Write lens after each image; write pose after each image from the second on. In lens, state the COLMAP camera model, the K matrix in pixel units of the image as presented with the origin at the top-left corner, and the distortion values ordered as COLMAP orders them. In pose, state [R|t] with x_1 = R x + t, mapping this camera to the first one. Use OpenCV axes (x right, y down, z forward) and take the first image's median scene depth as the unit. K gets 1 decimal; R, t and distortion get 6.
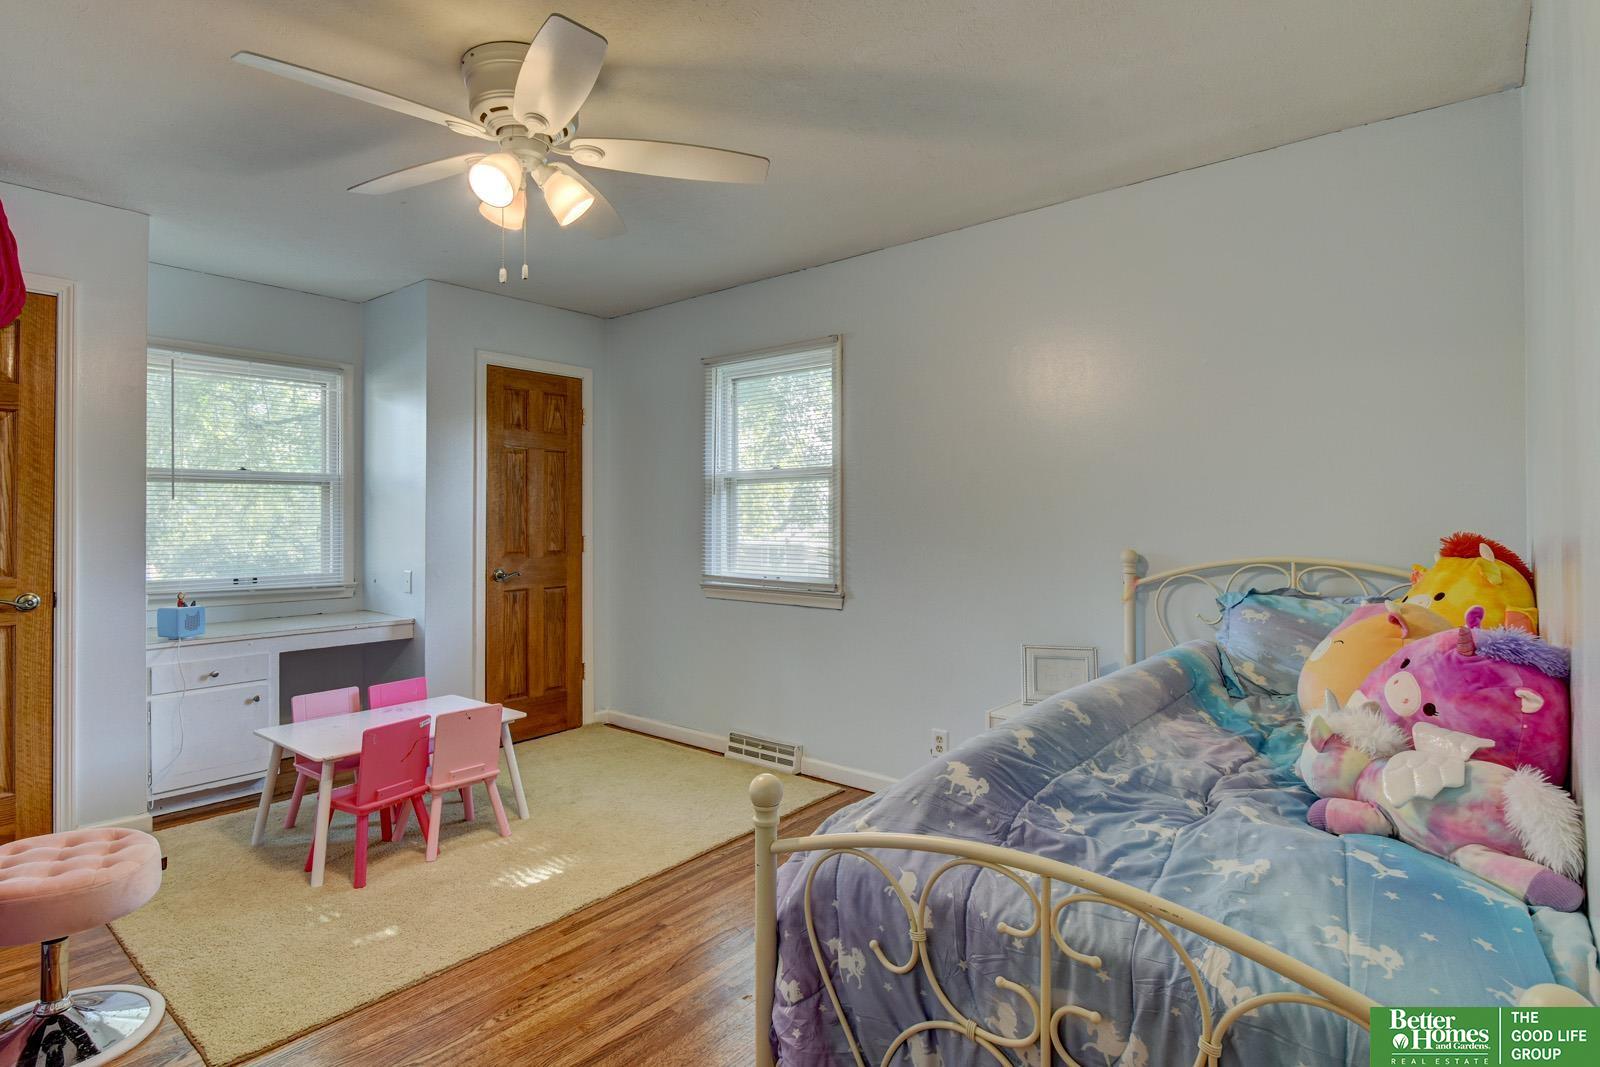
lens RADIAL K [[821.2, 0, 799.0], [0, 821.2, 526.9], [0, 0, 1]] dist [-0.006140, -0.000675]
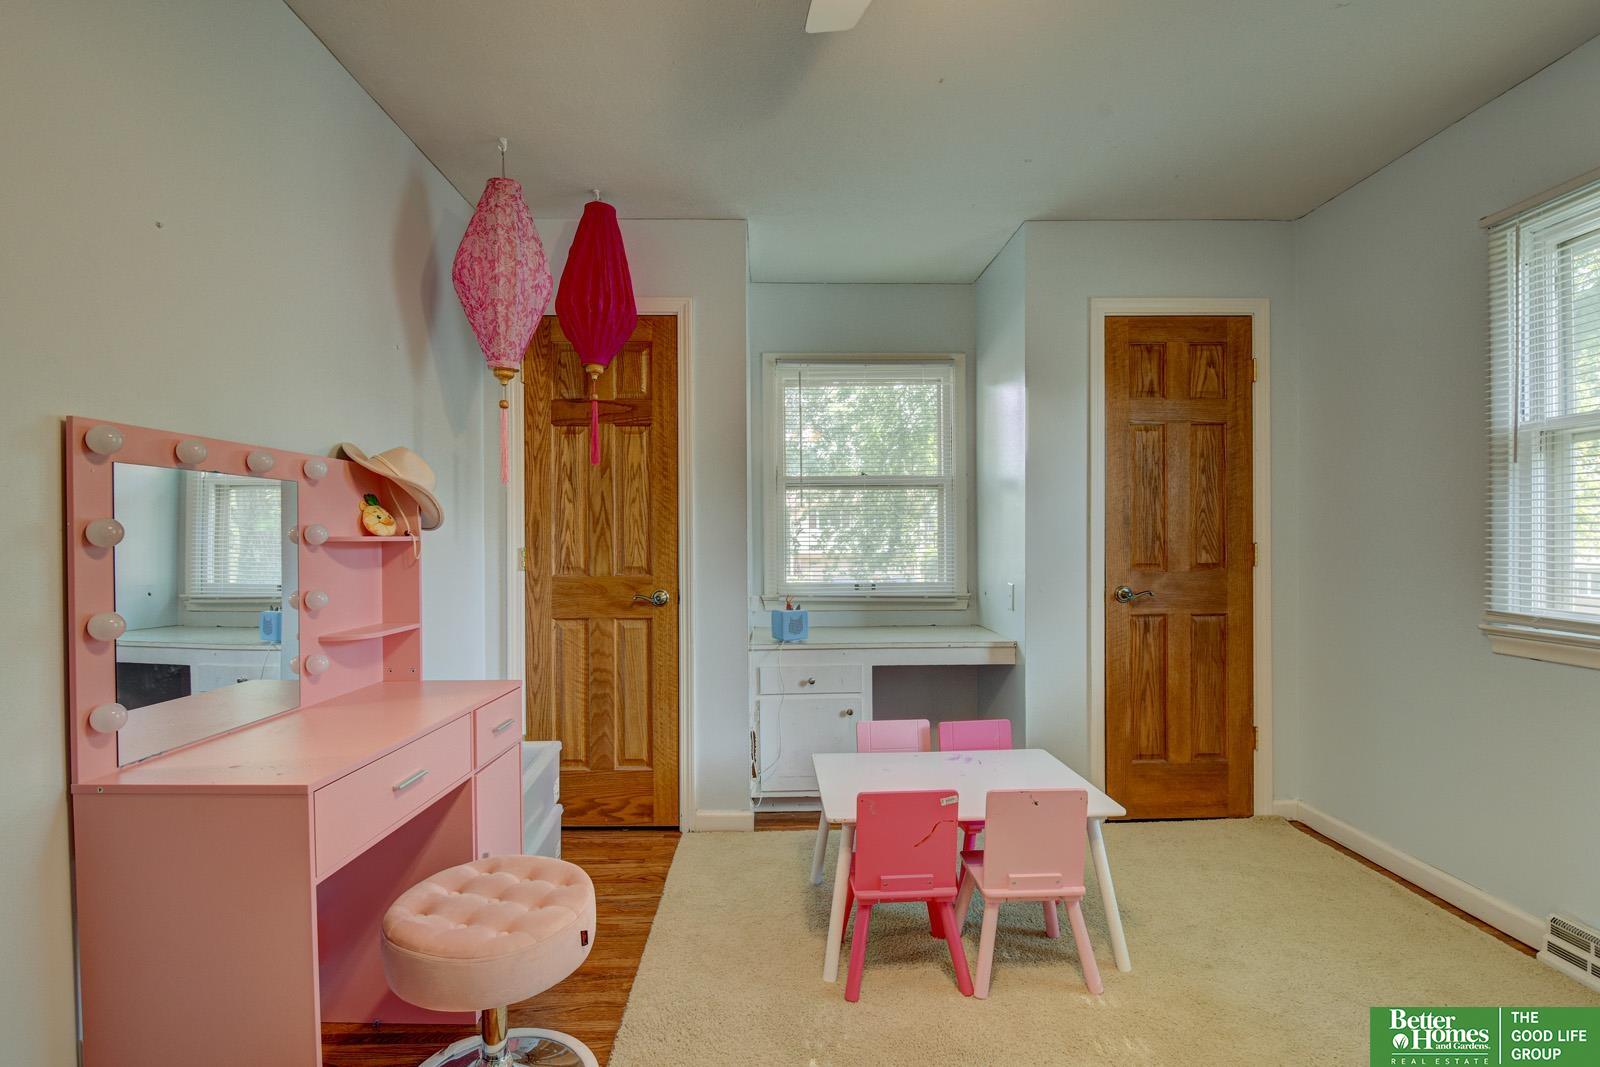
lens RADIAL K [[752.7, 0, 787.0], [0, 752.7, 541.7], [0, 0, 1]] dist [-0.005086, -0.005016]
pose [[0.649979, -0.001278, -0.759951, -0.041063], [0.000013, 0.999999, -0.001670, 0.012124], [0.759952, 0.001076, 0.649978, 0.312567]]
